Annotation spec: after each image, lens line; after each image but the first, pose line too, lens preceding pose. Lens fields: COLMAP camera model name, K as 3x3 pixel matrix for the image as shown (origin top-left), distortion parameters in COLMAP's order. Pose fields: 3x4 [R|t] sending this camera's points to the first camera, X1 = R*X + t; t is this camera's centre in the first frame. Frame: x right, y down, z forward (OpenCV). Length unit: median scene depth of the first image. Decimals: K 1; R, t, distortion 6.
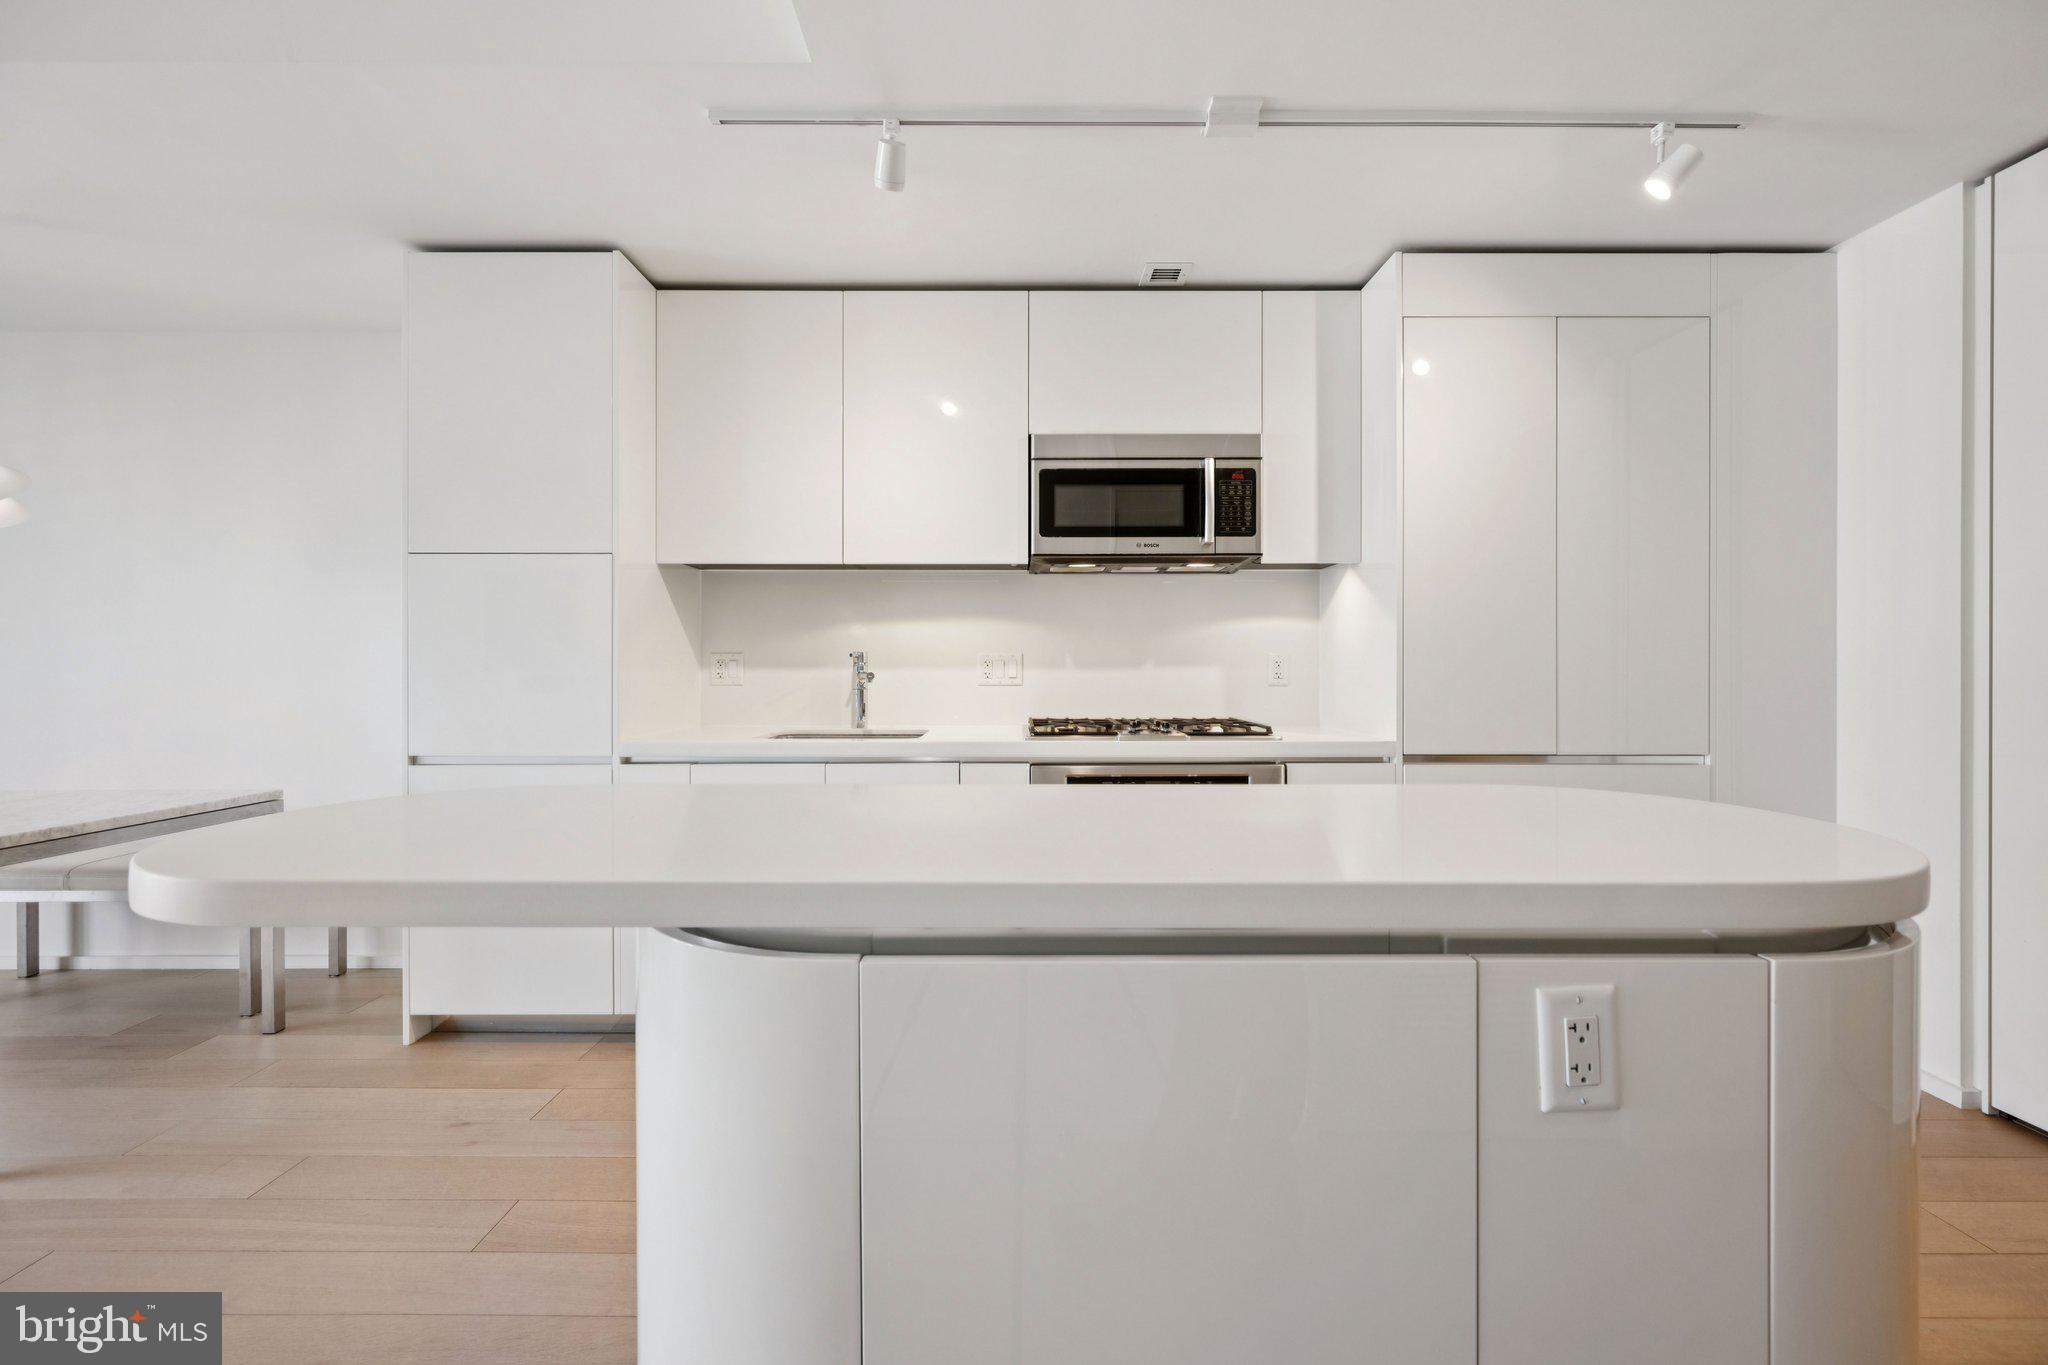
lens RADIAL K [[798.4, 0, 1020.6], [0, 798.4, 674.1], [0, 0, 1]] dist [0.000308, -0.000016]
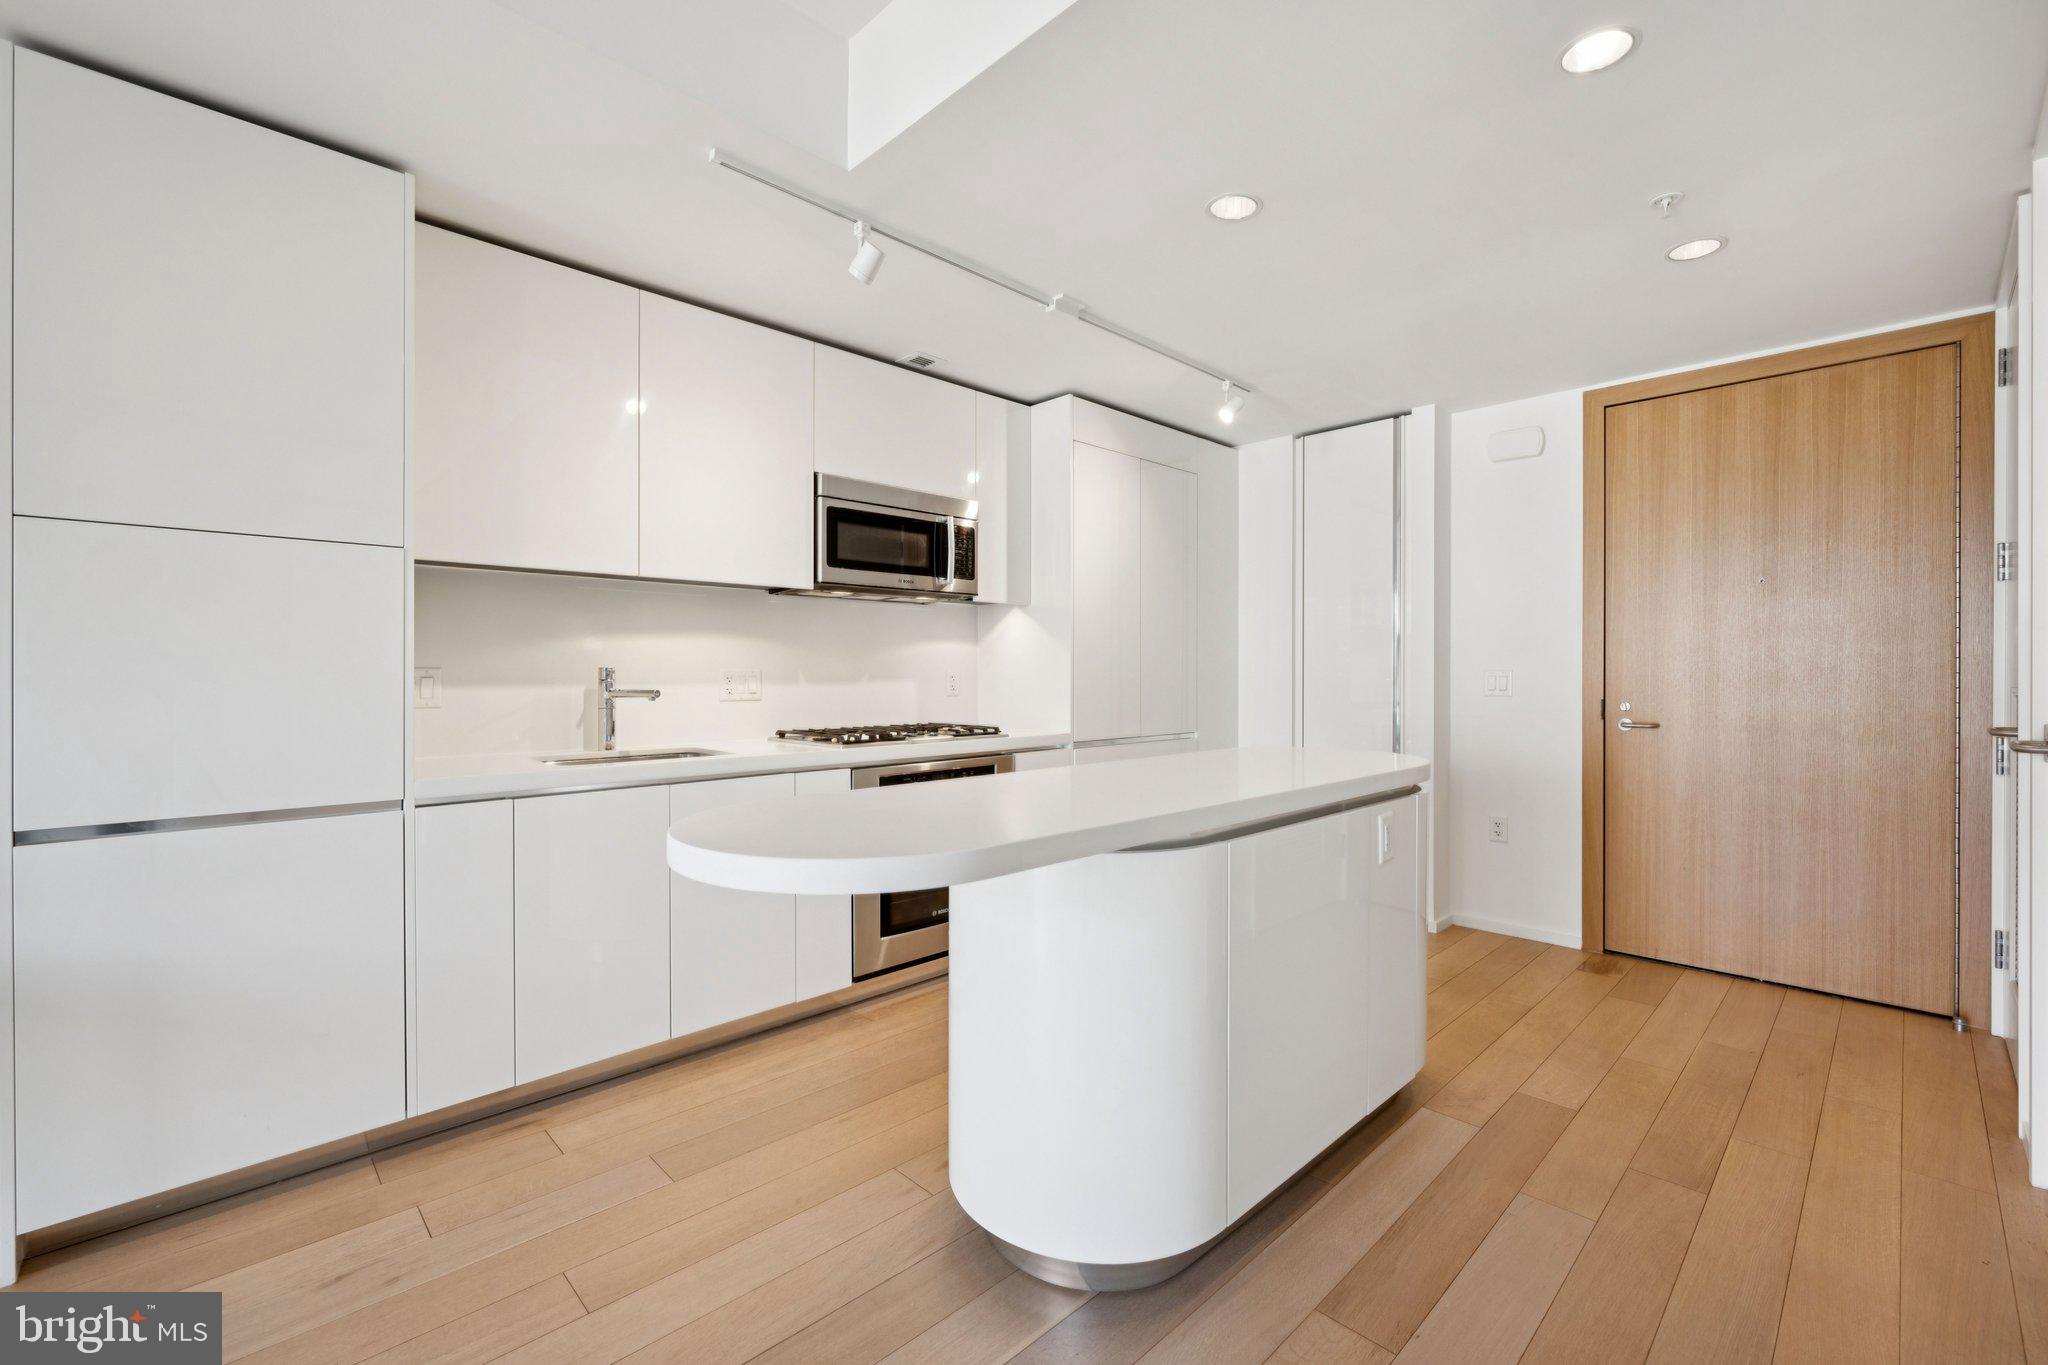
lens RADIAL K [[853.8, 0, 1024.0], [0, 853.8, 682.5], [0, 0, 1]] dist [-0.000665, -0.000086]
pose [[0.722104, -0.007774, 0.691740, -0.602527], [0.006647, 0.999969, 0.004299, -0.013264], [-0.691752, 0.001494, 0.722133, -0.049907]]
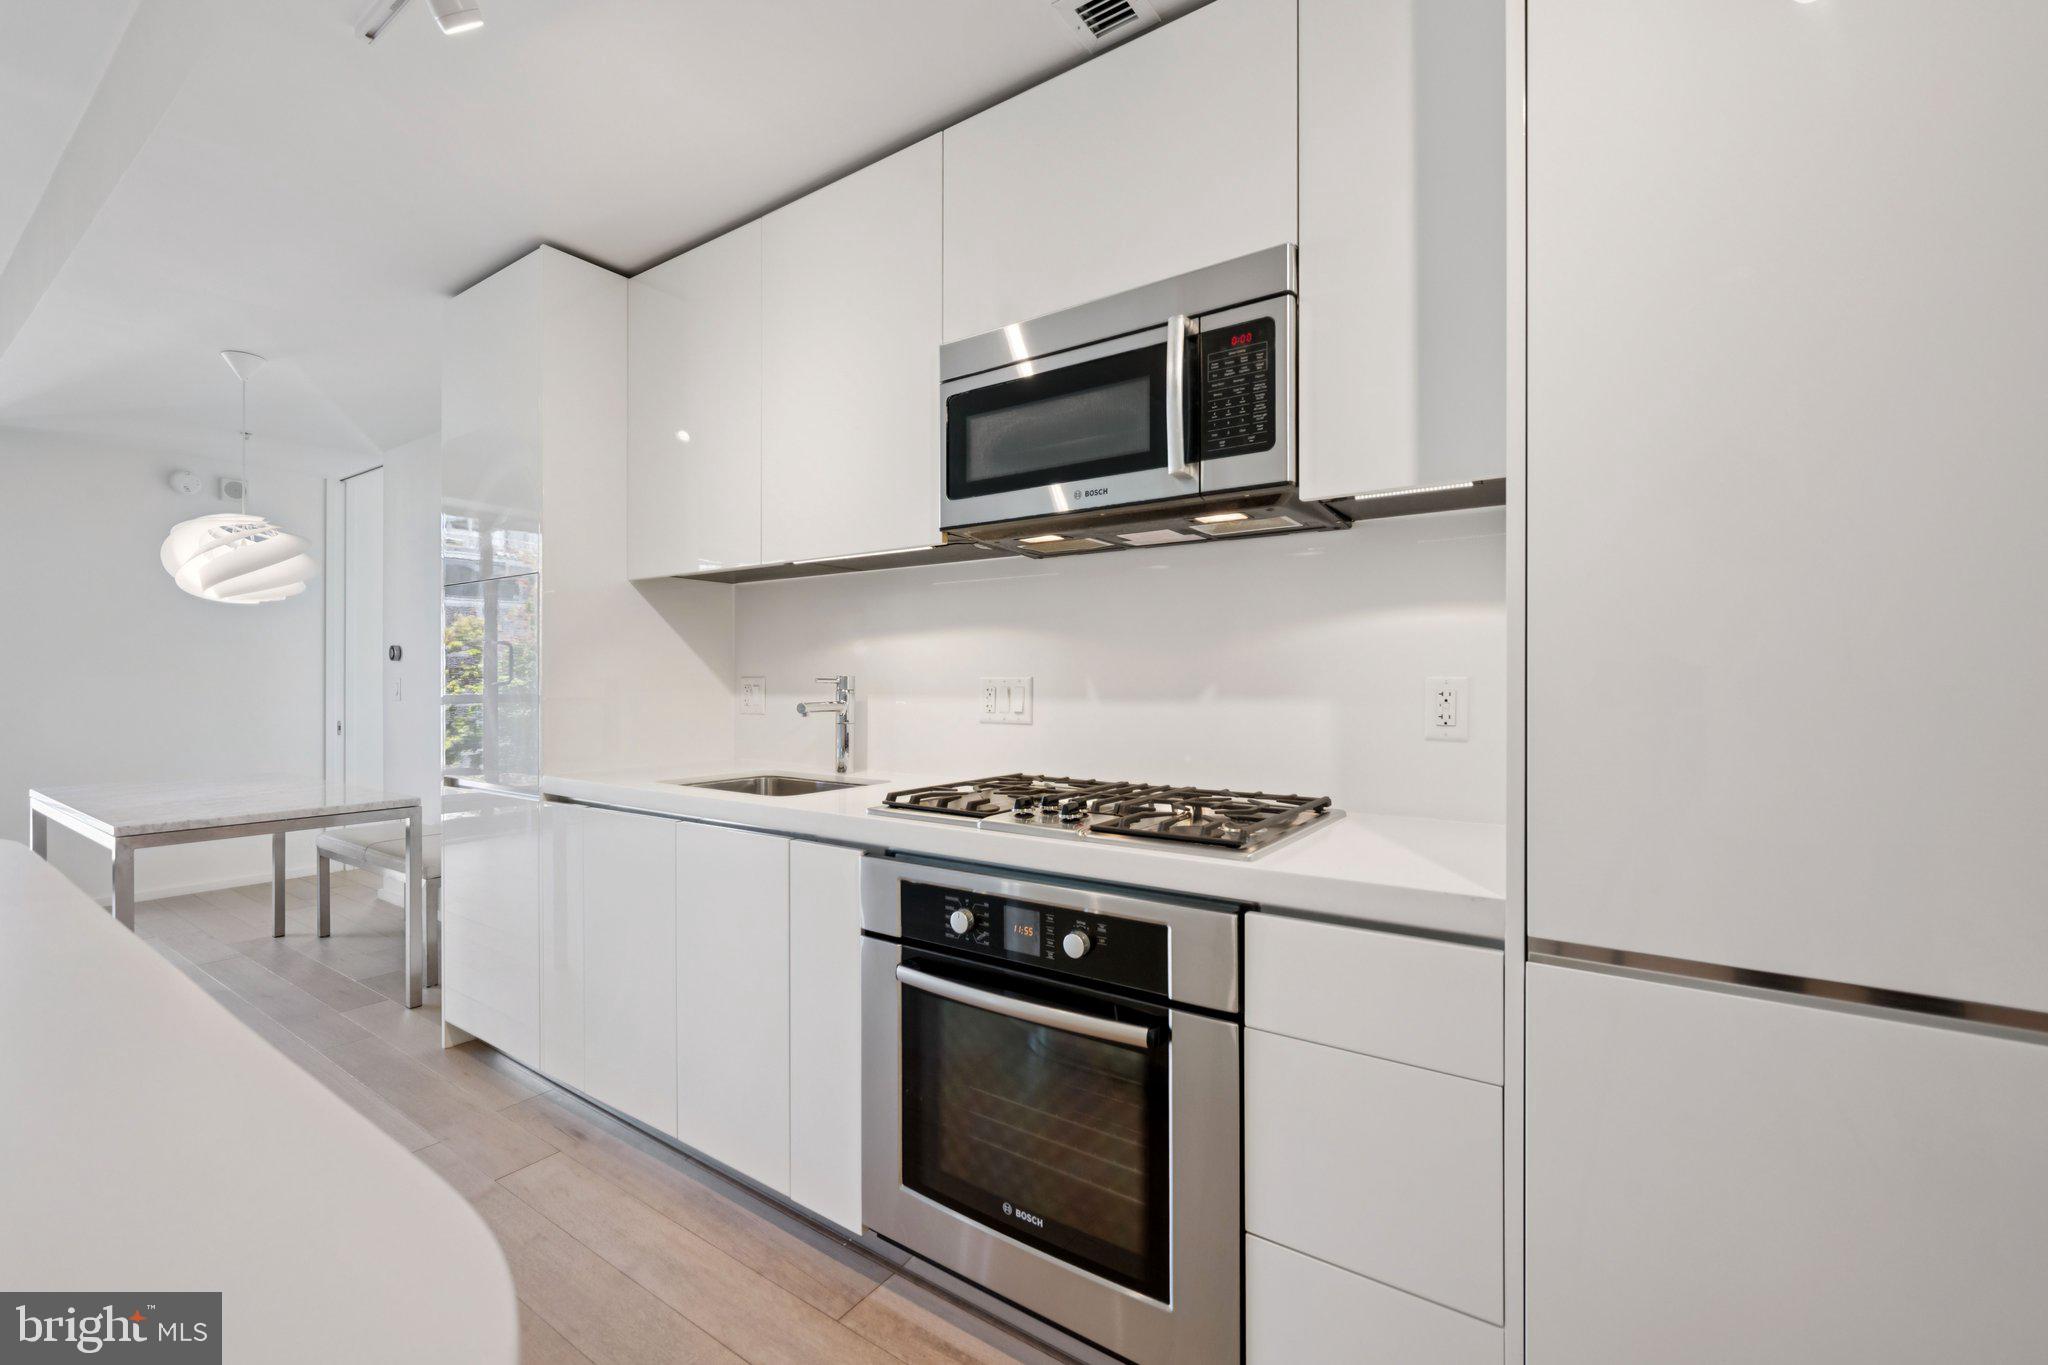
lens RADIAL K [[853.8, 0, 1024.0], [0, 853.8, 682.5], [0, 0, 1]] dist [-0.000665, -0.000086]
pose [[0.820956, 0.002485, -0.570986, 0.473521], [-0.006015, 0.999973, -0.004296, -0.021210], [0.570960, 0.006962, 0.820948, 0.464976]]
